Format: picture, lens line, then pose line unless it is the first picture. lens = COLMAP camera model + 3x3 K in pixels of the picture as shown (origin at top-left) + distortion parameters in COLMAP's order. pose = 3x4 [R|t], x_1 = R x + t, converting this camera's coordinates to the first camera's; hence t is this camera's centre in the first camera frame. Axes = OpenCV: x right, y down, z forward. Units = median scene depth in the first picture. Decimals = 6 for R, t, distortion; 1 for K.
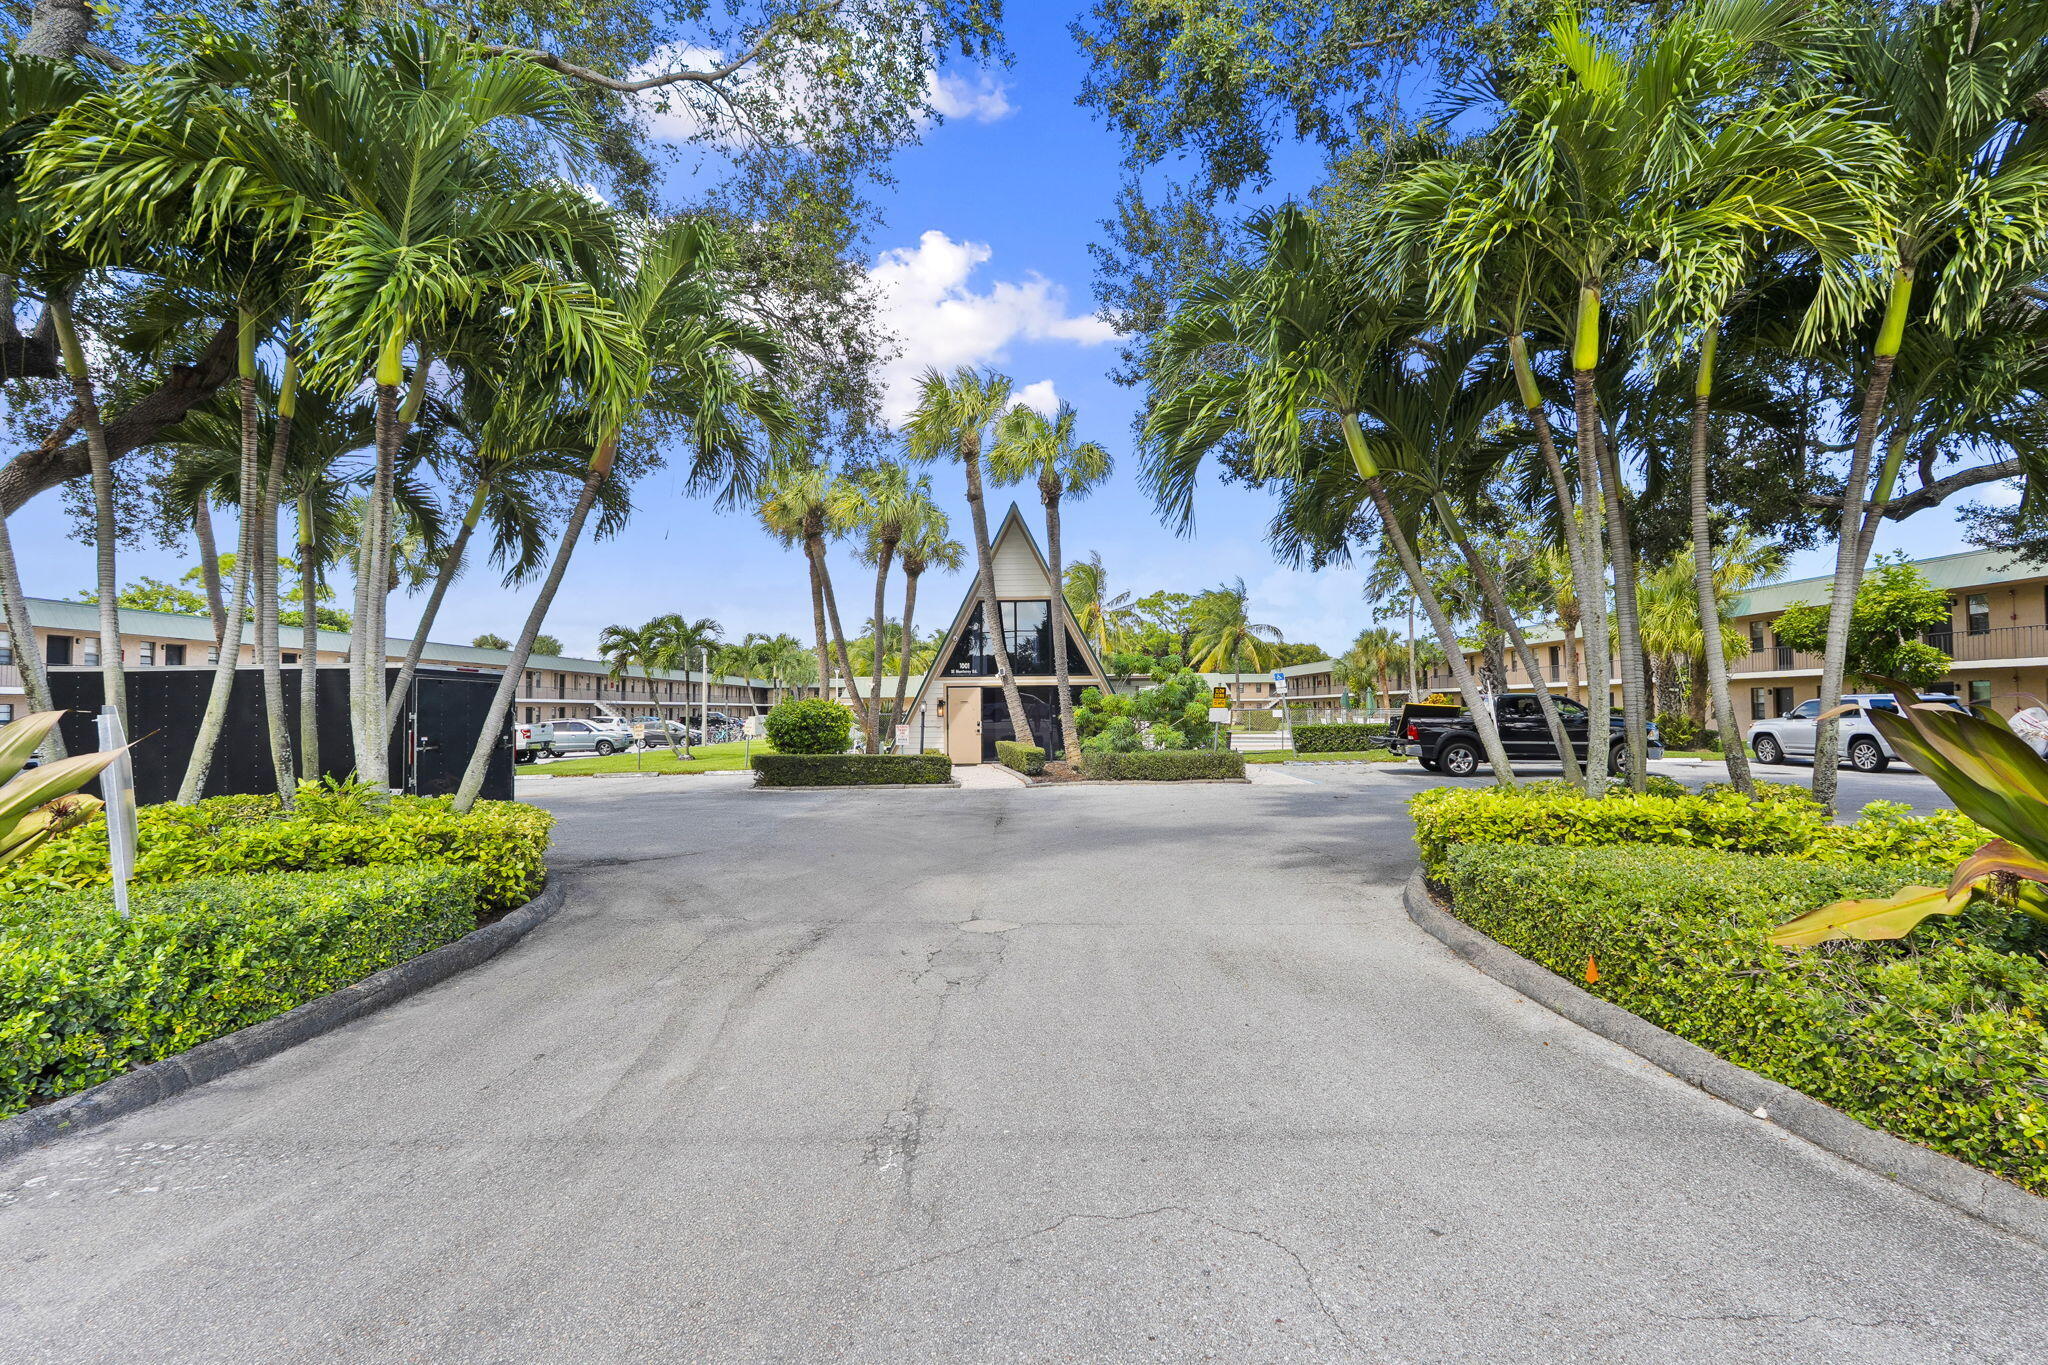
lens RADIAL K [[912.9, 0, 1026.6], [0, 912.9, 696.6], [0, 0, 1]] dist [-0.004496, 0.000293]
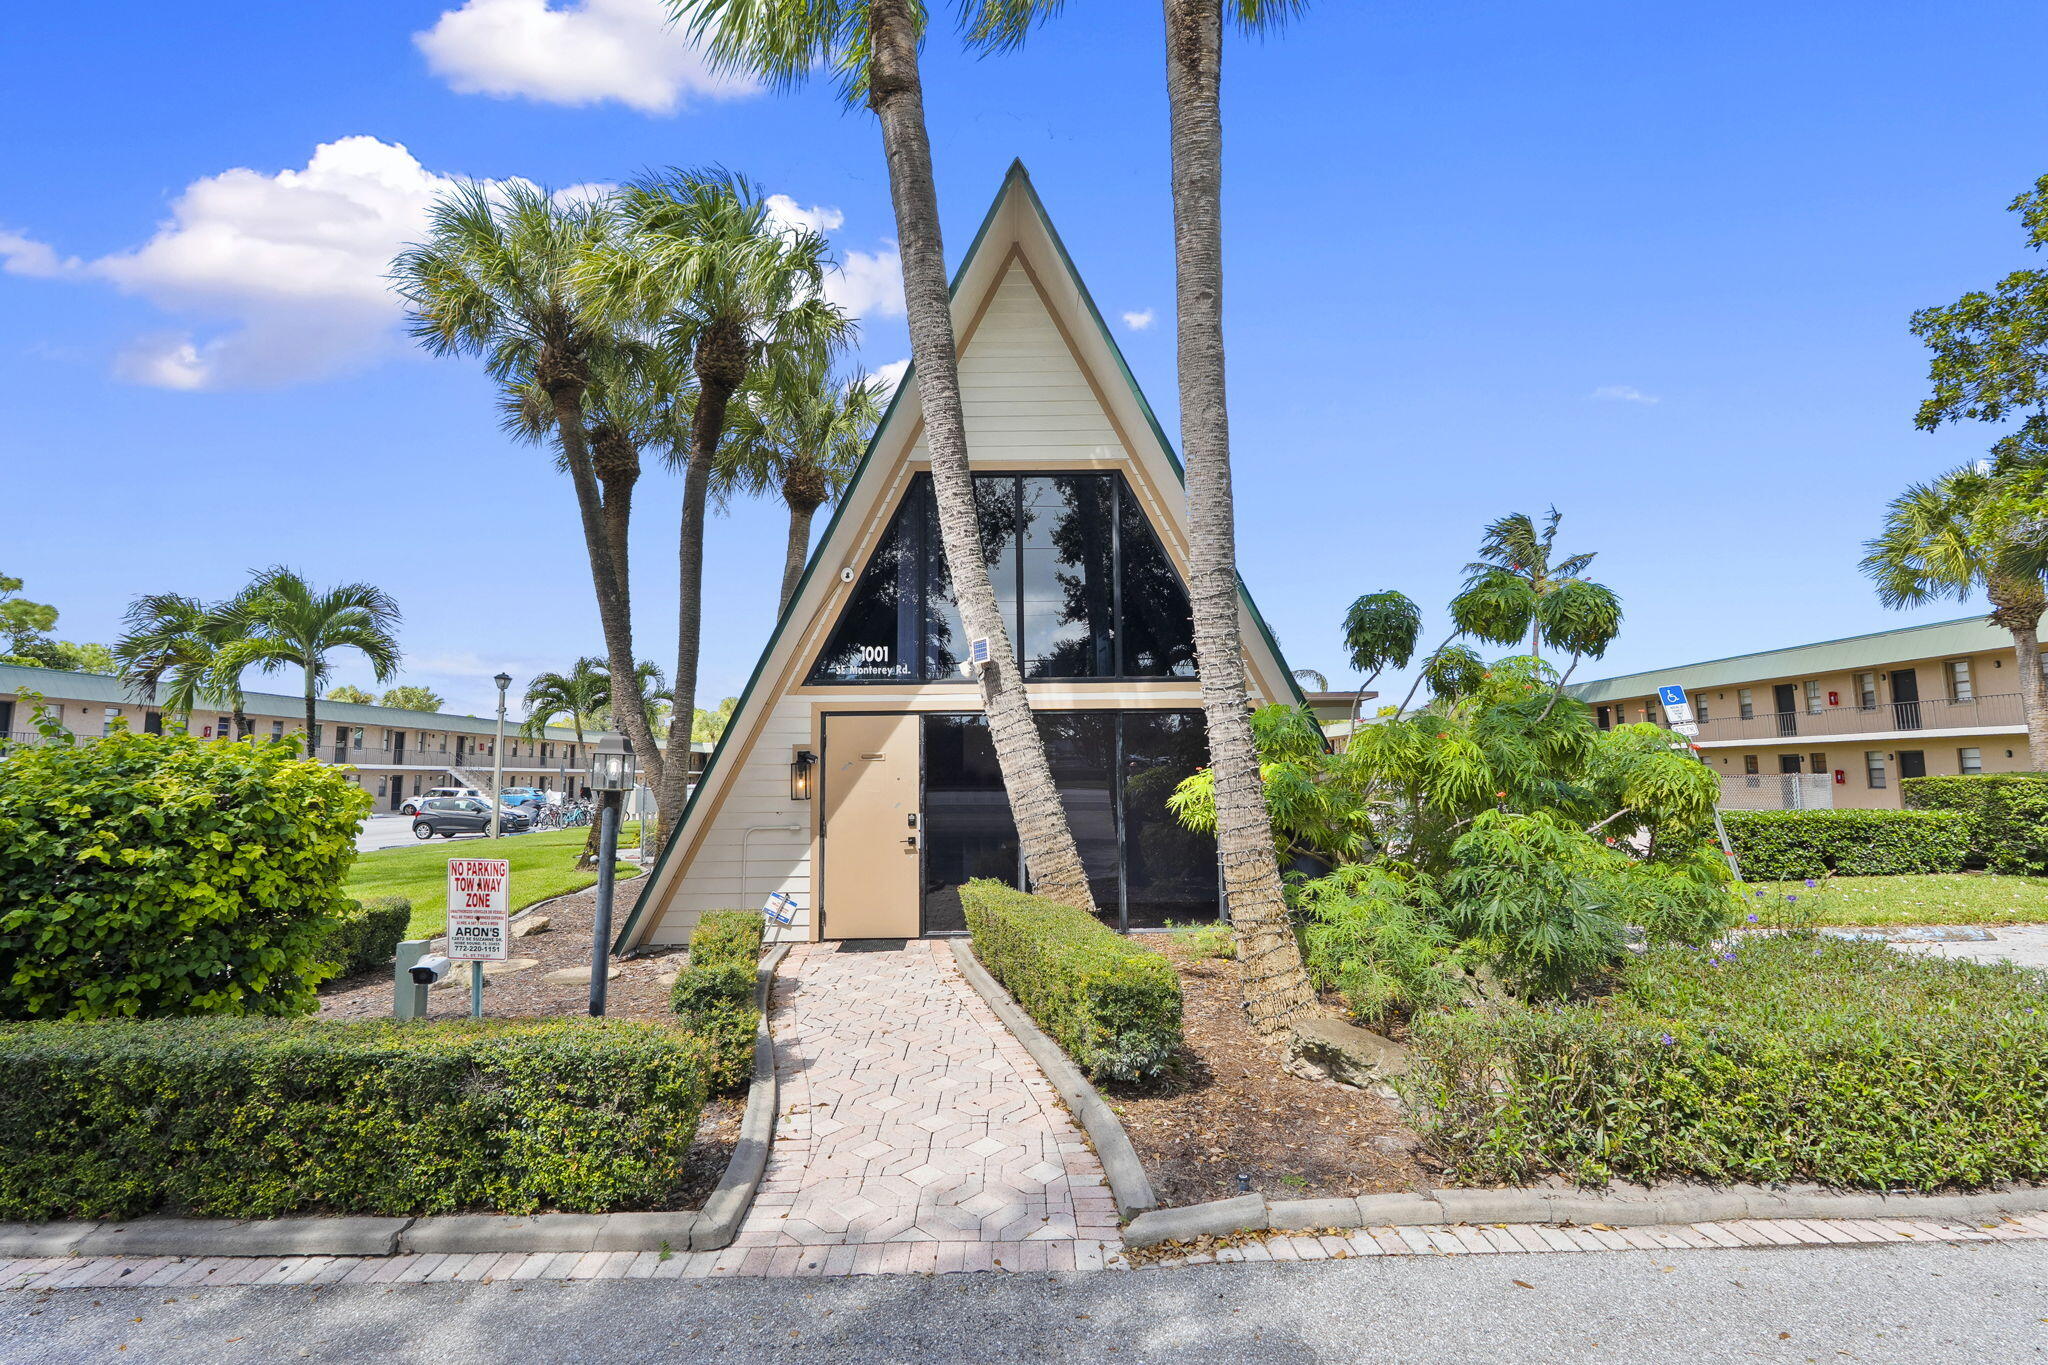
lens RADIAL K [[912.9, 0, 1026.6], [0, 912.9, 696.6], [0, 0, 1]] dist [-0.004496, 0.000293]
pose [[0.999432, 0.002187, 0.033619, -0.020003], [0.000315, 0.997242, -0.074223, 0.008621], [-0.033689, 0.074192, 0.996675, 0.637467]]
